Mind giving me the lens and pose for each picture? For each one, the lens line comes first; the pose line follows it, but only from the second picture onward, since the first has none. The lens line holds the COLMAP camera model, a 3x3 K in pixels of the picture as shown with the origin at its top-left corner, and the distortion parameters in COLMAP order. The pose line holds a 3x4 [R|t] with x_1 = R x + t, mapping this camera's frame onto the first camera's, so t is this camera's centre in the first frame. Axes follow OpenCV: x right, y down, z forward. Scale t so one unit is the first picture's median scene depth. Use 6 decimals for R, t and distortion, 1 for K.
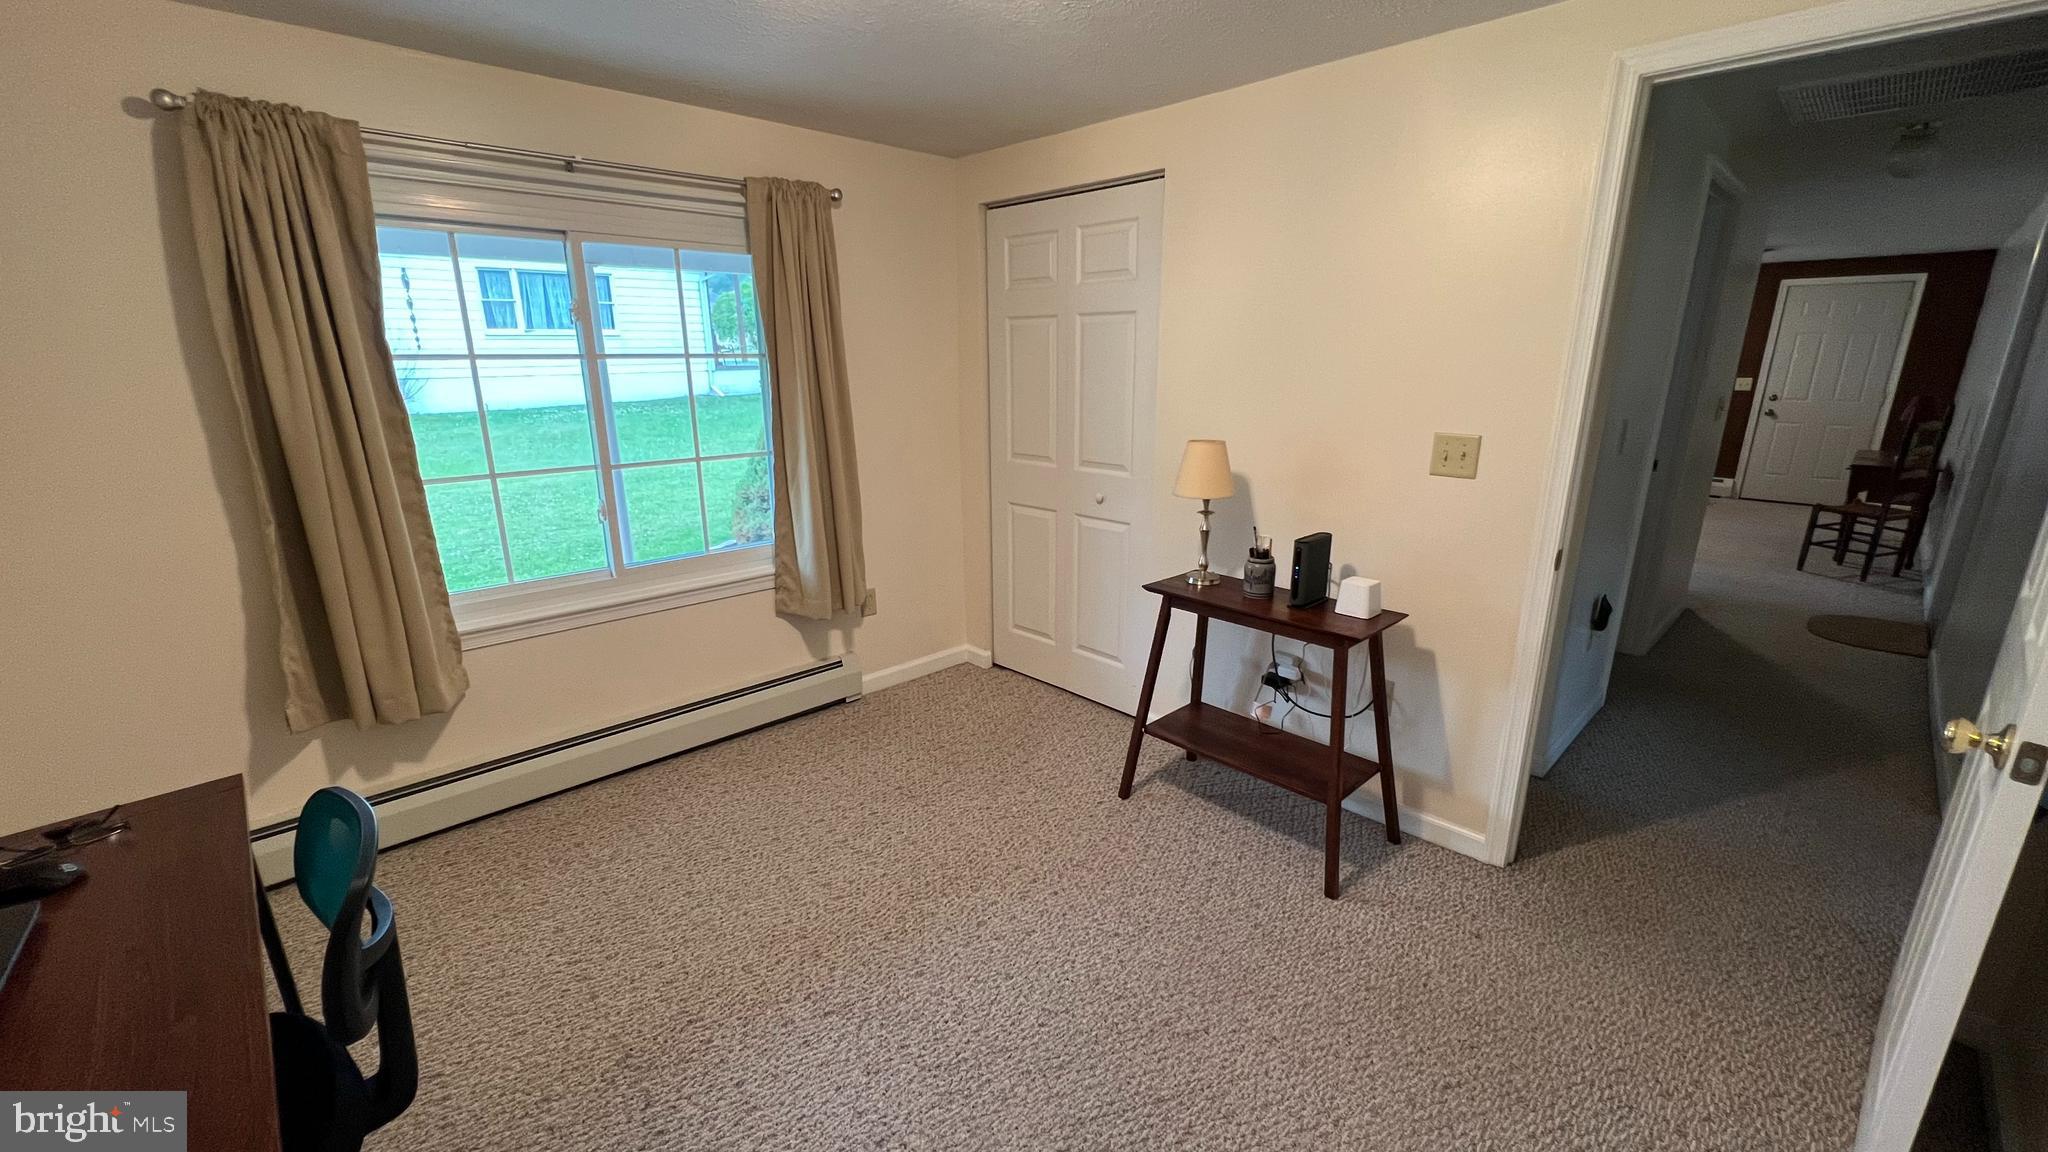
lens RADIAL K [[818.8, 0, 1022.5], [0, 818.8, 577.6], [0, 0, 1]] dist [-0.000189, -0.000193]
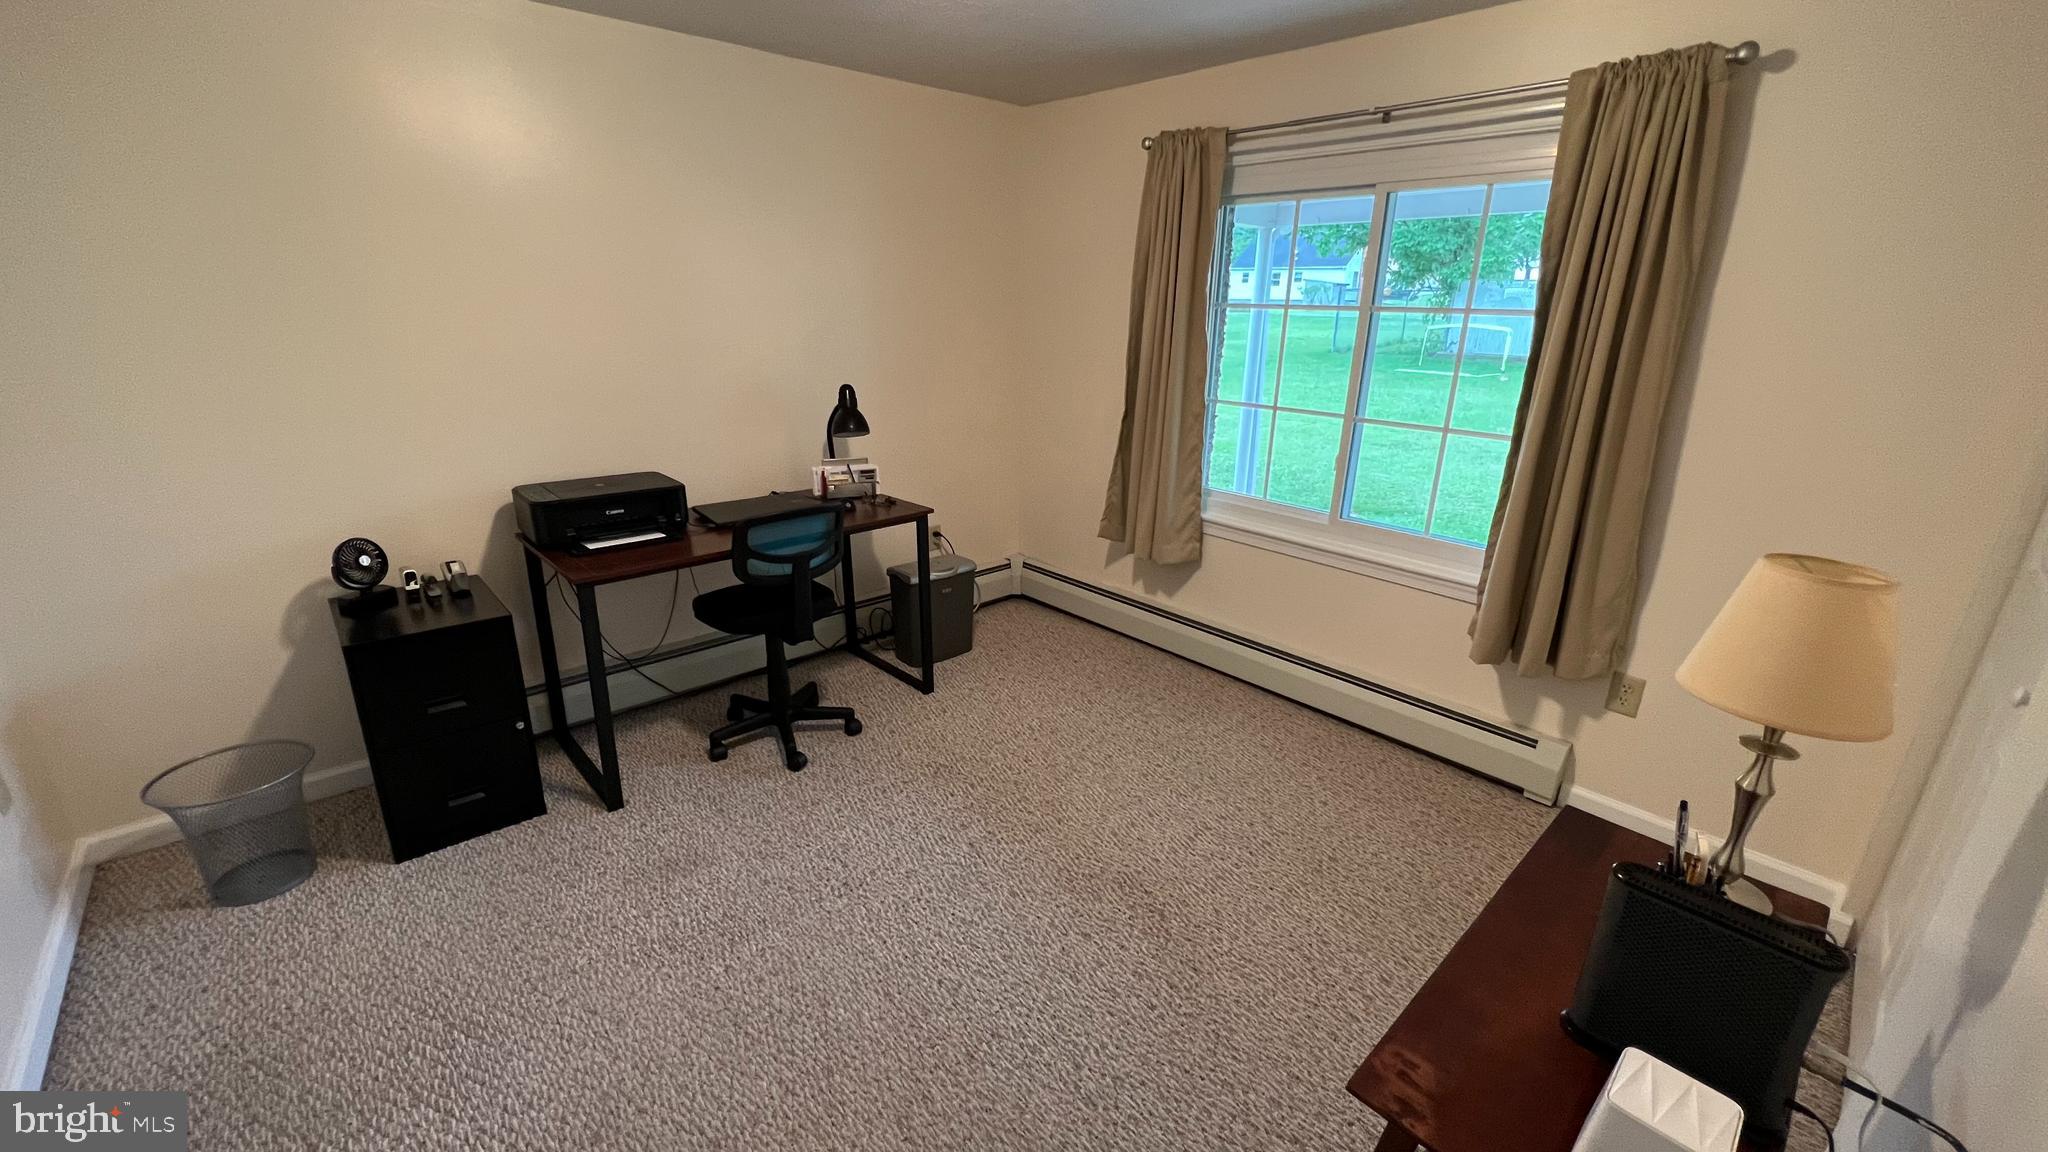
lens RADIAL K [[818.8, 0, 1022.5], [0, 818.8, 577.6], [0, 0, 1]] dist [-0.000189, -0.000193]
pose [[-0.017071, 0.326609, -0.945005, 0.522383], [-0.282112, 0.905168, 0.317937, -0.161715], [0.959229, 0.272025, 0.076688, 0.571674]]
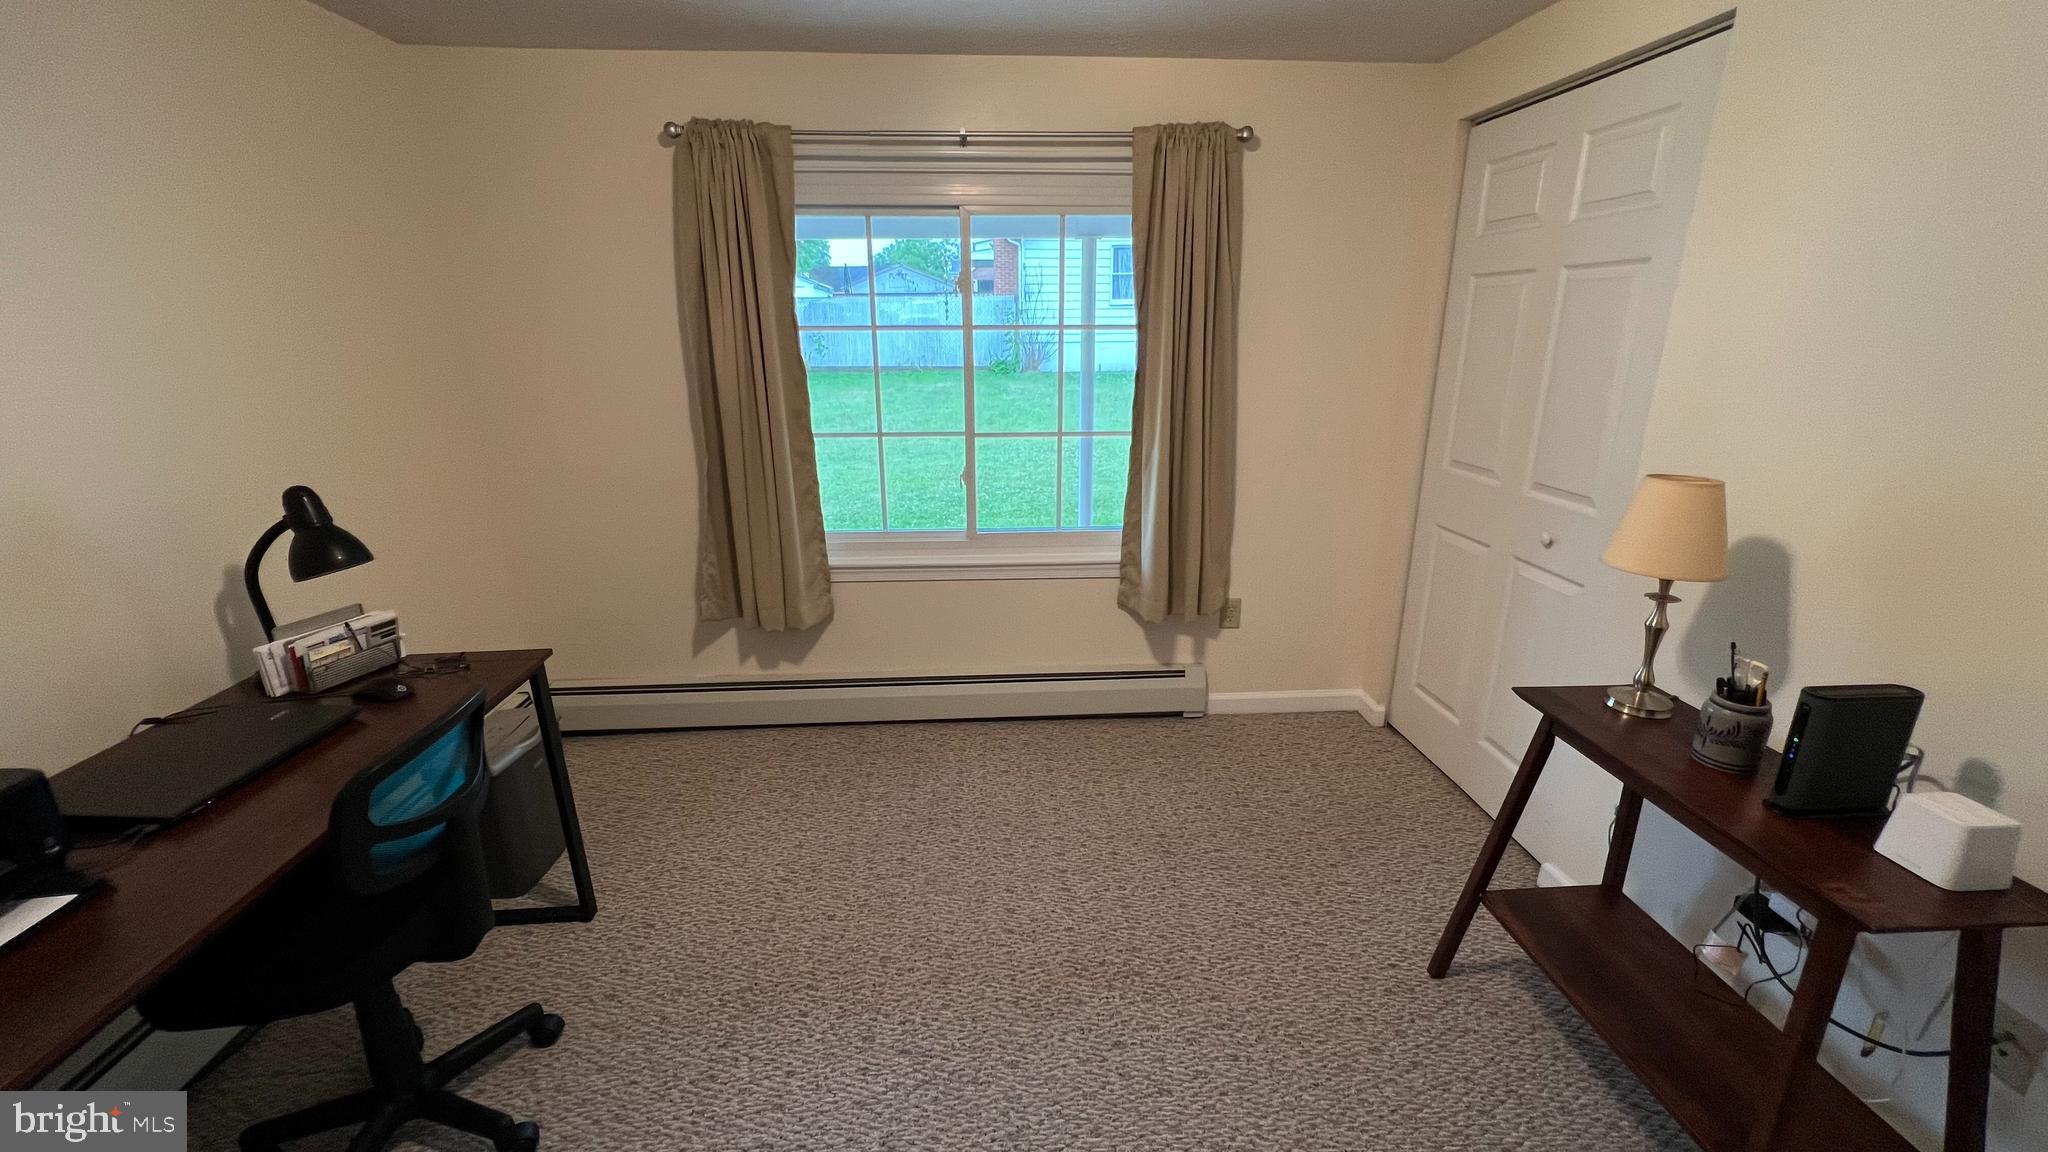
lens RADIAL K [[818.8, 0, 1022.5], [0, 818.8, 577.6], [0, 0, 1]] dist [-0.000189, -0.000193]
pose [[0.763566, 0.193020, -0.616207, 0.215599], [-0.169790, 0.980714, 0.096805, -0.067321], [0.623008, 0.030708, 0.781612, 0.227672]]
